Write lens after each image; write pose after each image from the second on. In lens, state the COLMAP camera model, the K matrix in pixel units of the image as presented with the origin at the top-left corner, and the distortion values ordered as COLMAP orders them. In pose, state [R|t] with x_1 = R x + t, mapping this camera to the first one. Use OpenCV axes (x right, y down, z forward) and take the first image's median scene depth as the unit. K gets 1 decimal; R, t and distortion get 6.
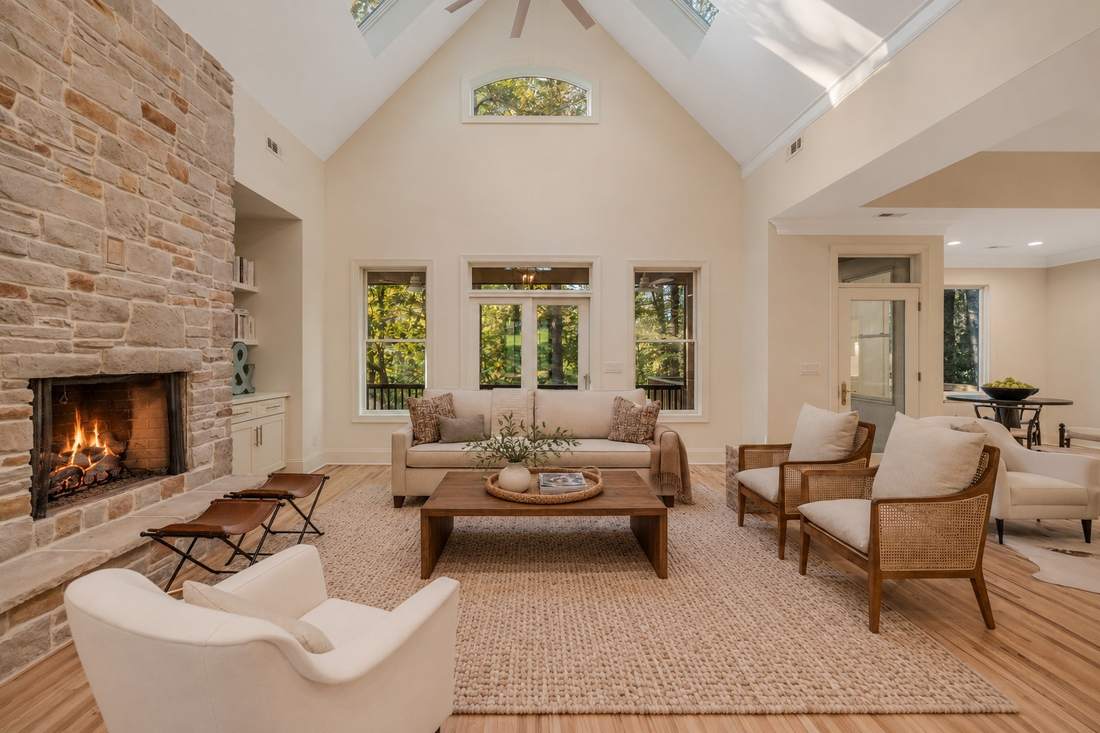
lens RADIAL K [[504.0, 0, 548.5], [0, 504.0, 360.6], [0, 0, 1]] dist [0.001656, 0.000014]
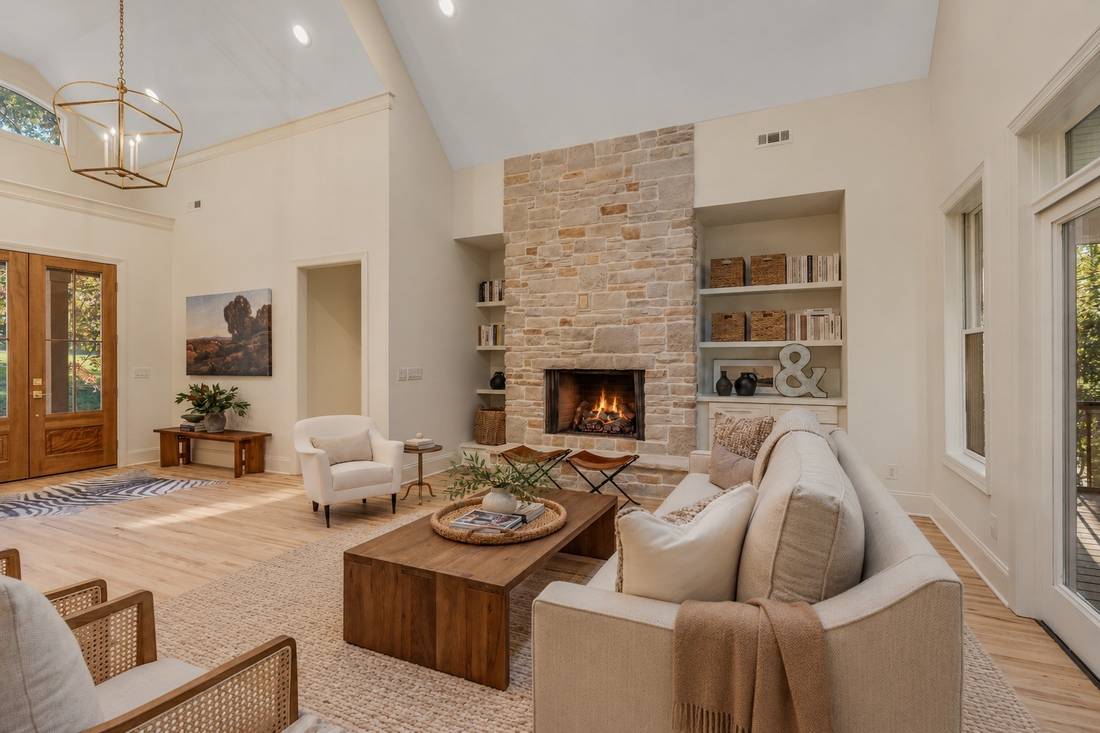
lens RADIAL K [[504.0, 0, 551.3], [0, 504.0, 364.8], [0, 0, 1]] dist [0.001656, 0.000014]
pose [[-0.453095, -0.000807, -0.891462, 0.729915], [-0.006107, 0.999979, 0.002199, 0.006730], [0.891442, 0.006440, -0.453090, 1.556004]]
